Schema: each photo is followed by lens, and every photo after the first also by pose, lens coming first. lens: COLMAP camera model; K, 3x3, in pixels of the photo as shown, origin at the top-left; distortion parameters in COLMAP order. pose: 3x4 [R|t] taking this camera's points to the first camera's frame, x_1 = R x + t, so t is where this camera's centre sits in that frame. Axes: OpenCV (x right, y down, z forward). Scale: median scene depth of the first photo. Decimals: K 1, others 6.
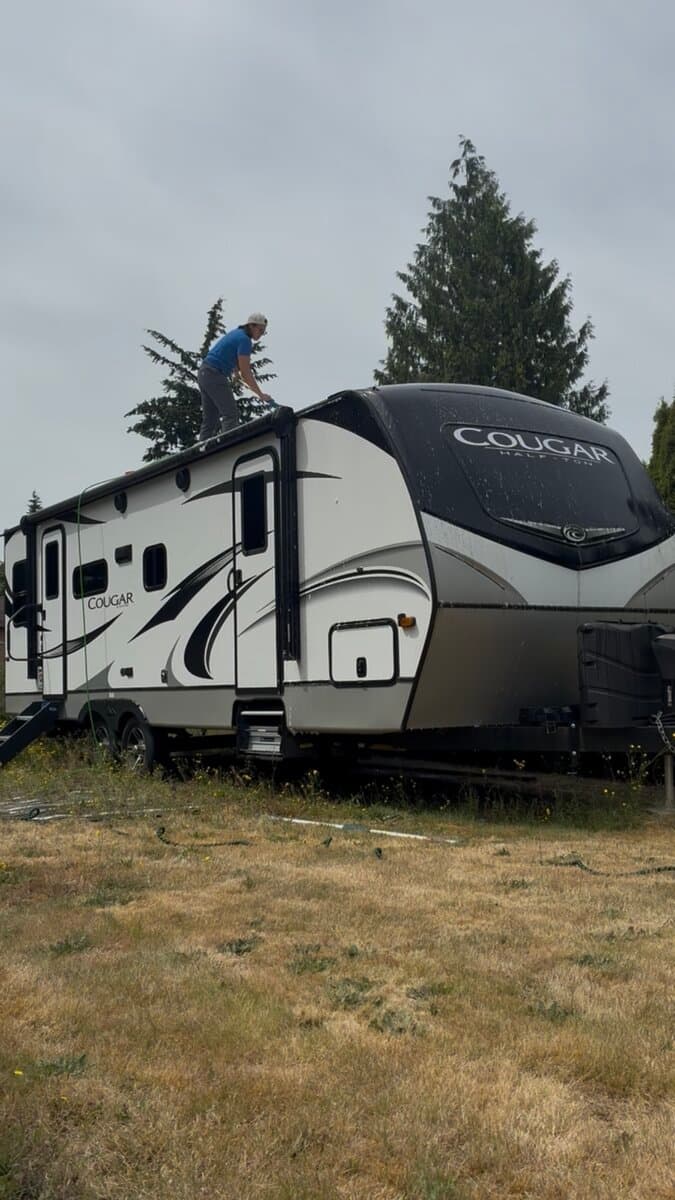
lens RADIAL K [[1315.5, 0, 337.5], [0, 1315.5, 600.0], [0, 0, 1]] dist [-0.011152, -0.010579]
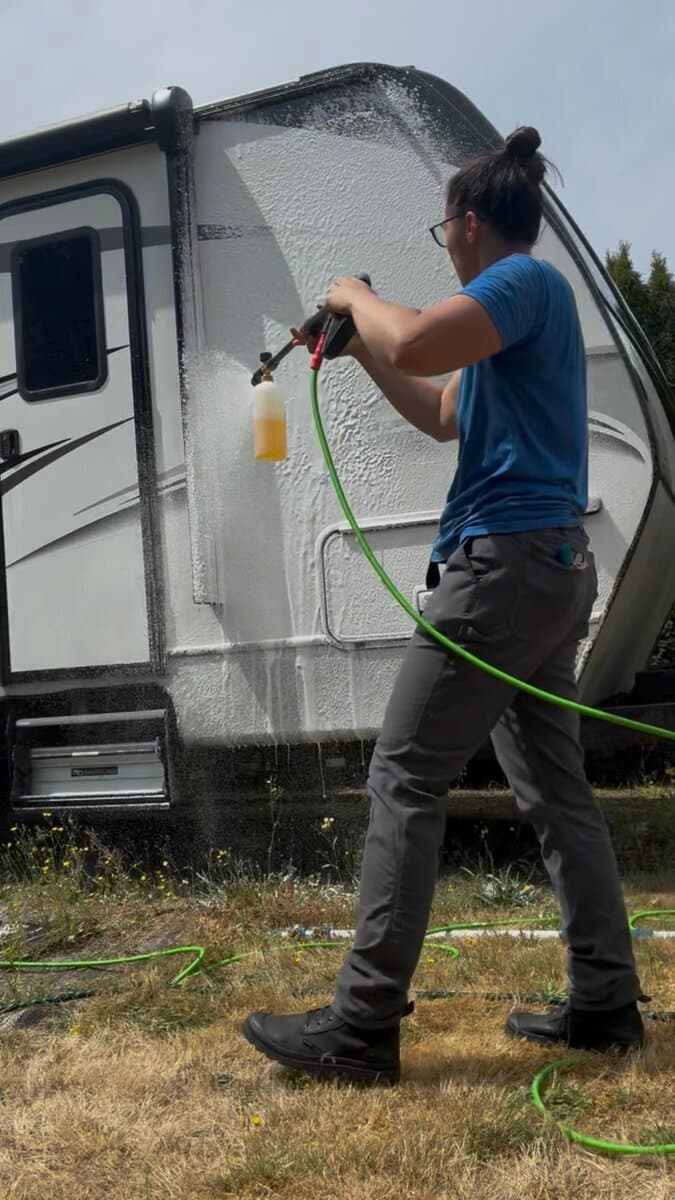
lens RADIAL K [[1315.5, 0, 337.5], [0, 1315.5, 600.0], [0, 0, 1]] dist [-0.011152, -0.010579]
pose [[0.812968, 0.001665, 0.582306, -0.271538], [0.007776, 0.999876, -0.013714, 0.049916], [-0.582256, 0.015677, 0.812854, 0.556834]]
